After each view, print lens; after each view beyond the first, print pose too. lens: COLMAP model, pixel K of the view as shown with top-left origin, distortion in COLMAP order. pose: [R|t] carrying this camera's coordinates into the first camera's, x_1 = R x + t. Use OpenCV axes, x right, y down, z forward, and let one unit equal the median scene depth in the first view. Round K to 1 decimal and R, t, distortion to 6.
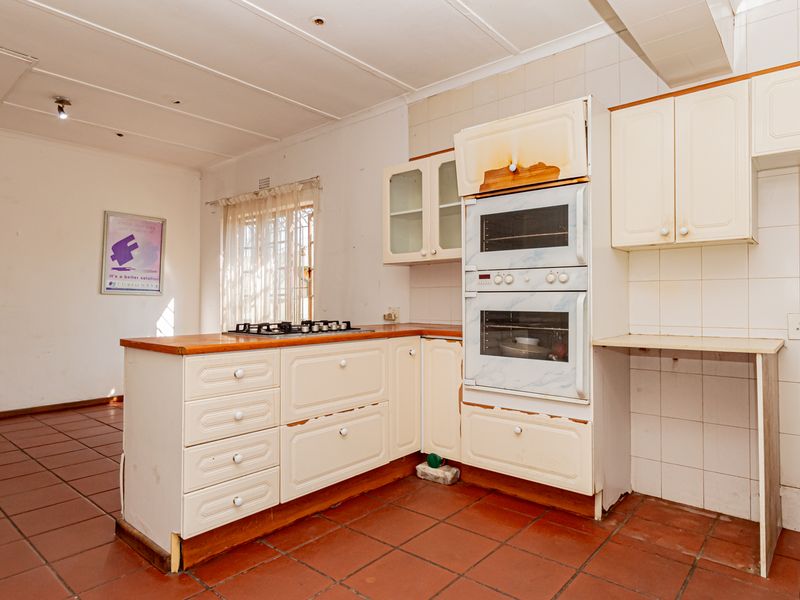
lens RADIAL K [[477.1, 0, 399.5], [0, 477.1, 295.1], [0, 0, 1]] dist [0.005264, 0.003295]
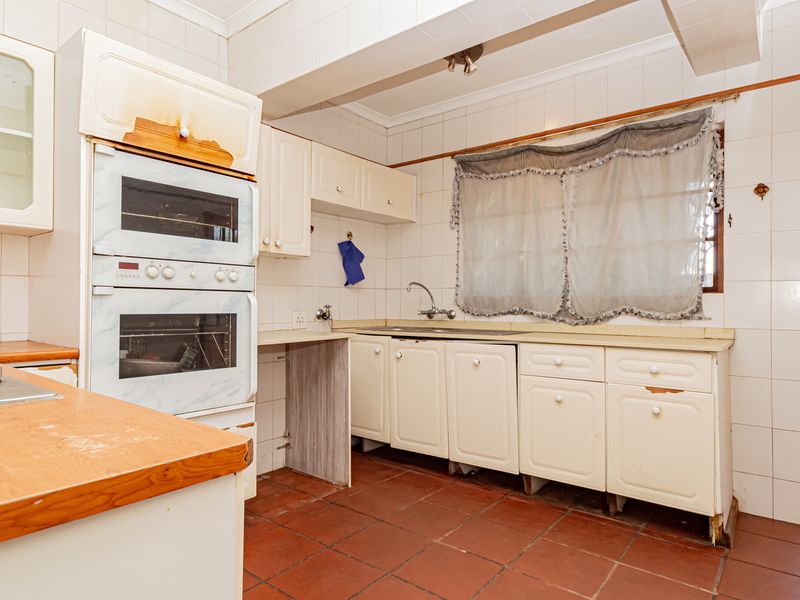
lens RADIAL K [[477.1, 0, 399.5], [0, 477.1, 295.1], [0, 0, 1]] dist [0.005264, 0.003295]
pose [[-0.004718, 0.015582, 0.999867, -0.558307], [-0.016424, 0.999743, -0.015657, 0.009049], [-0.999854, -0.016496, -0.004461, 0.651370]]
